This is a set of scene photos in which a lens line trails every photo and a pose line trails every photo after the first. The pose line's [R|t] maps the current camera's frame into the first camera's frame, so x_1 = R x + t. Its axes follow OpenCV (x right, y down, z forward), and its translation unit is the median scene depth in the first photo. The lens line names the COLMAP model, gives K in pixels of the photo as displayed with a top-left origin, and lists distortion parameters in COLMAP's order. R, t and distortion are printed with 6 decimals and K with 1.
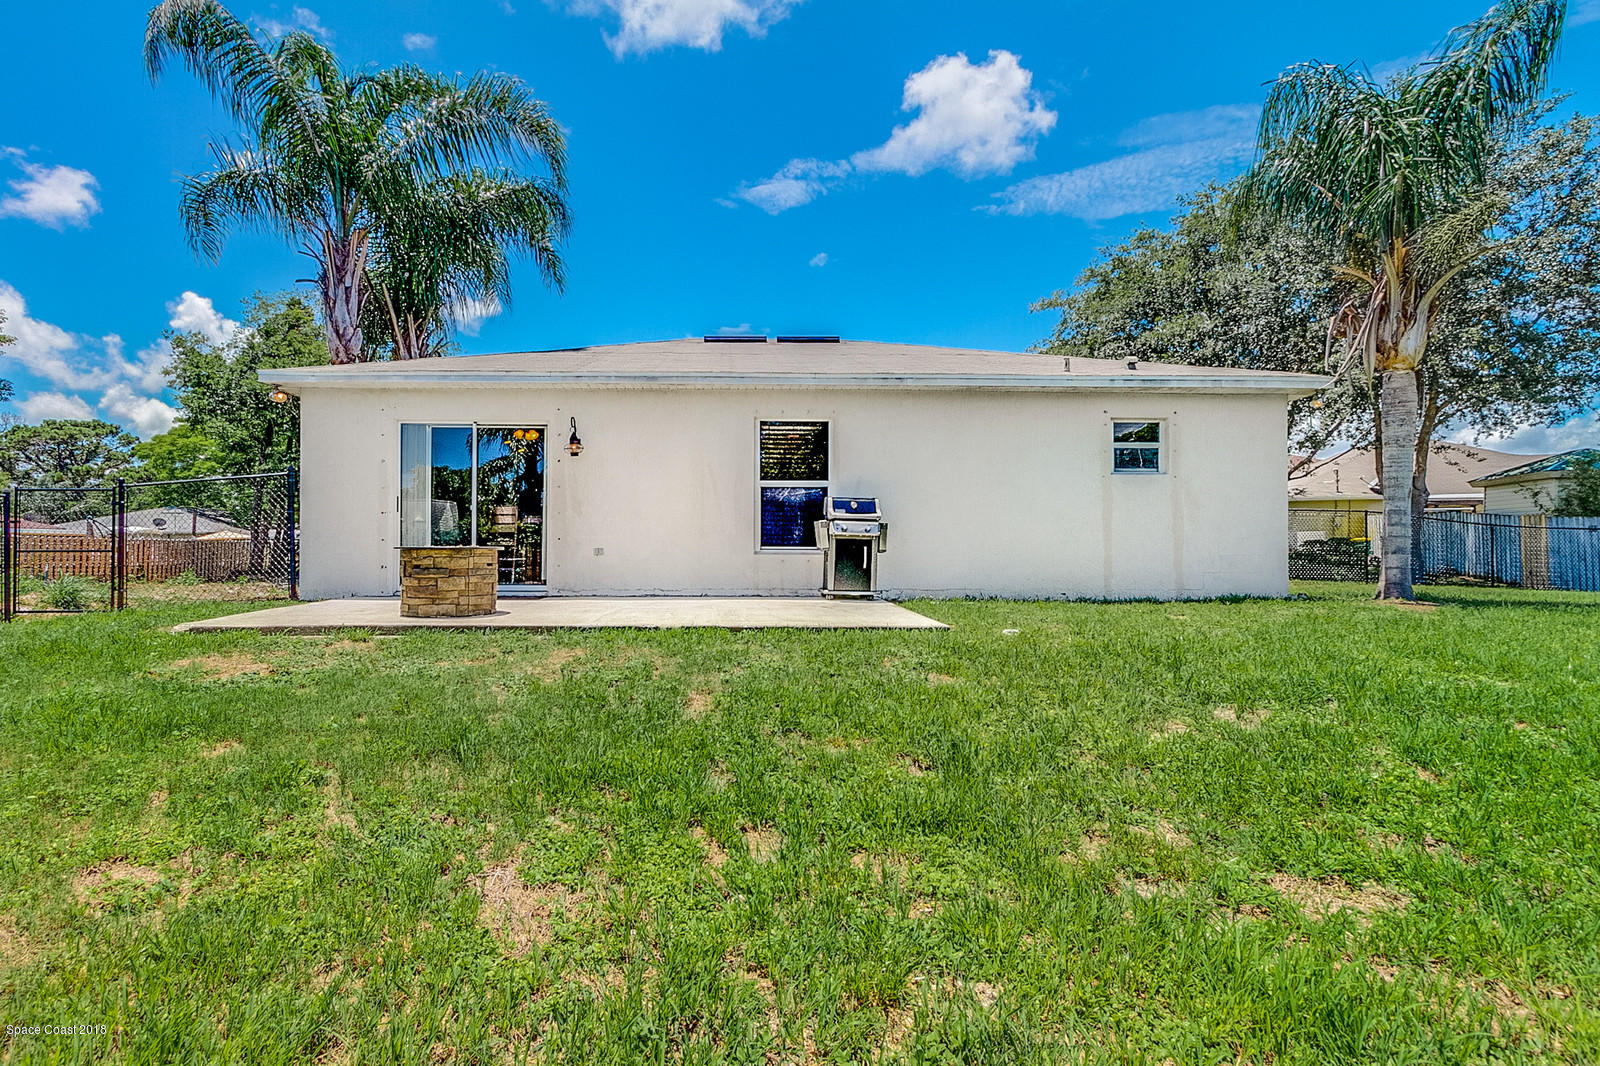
lens RADIAL K [[782.4, 0, 795.2], [0, 782.4, 545.4], [0, 0, 1]] dist [0.000122, -0.000383]
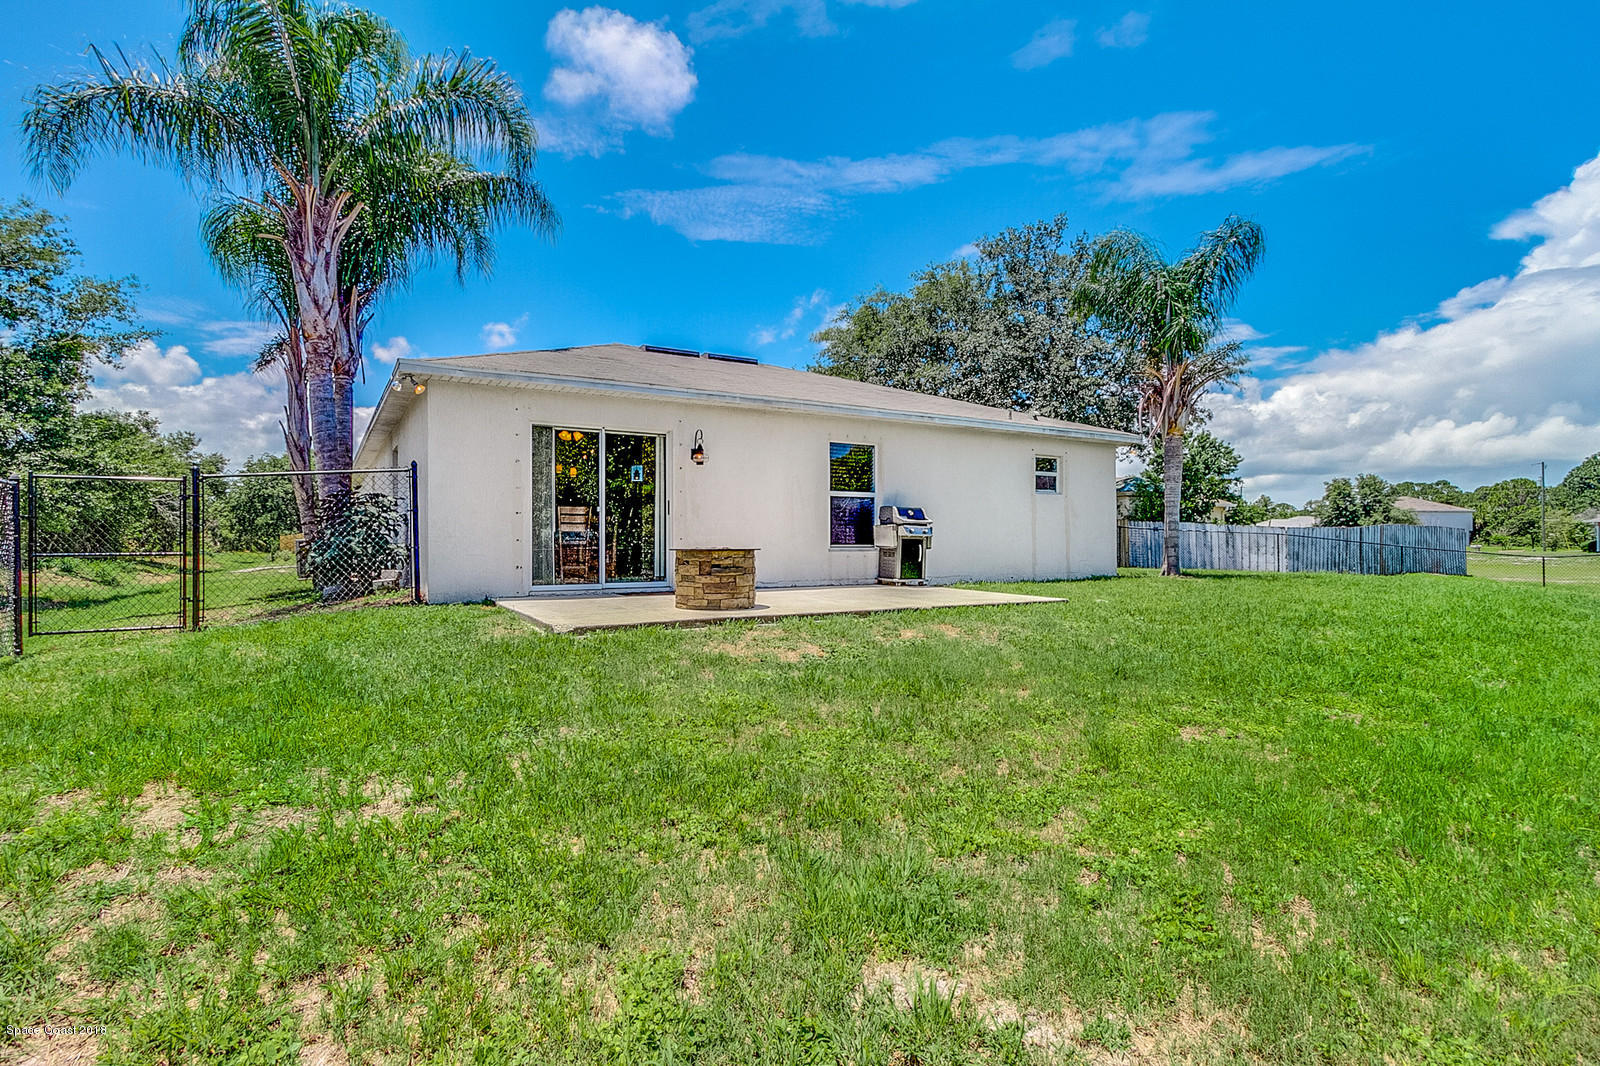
lens RADIAL K [[753.4, 0, 787.8], [0, 753.4, 540.4], [0, 0, 1]] dist [0.002511, 0.000275]
pose [[0.882104, -0.001135, 0.471053, -0.662642], [-0.002596, 0.999970, 0.007271, -0.013399], [-0.471048, -0.007637, 0.882075, -0.010423]]
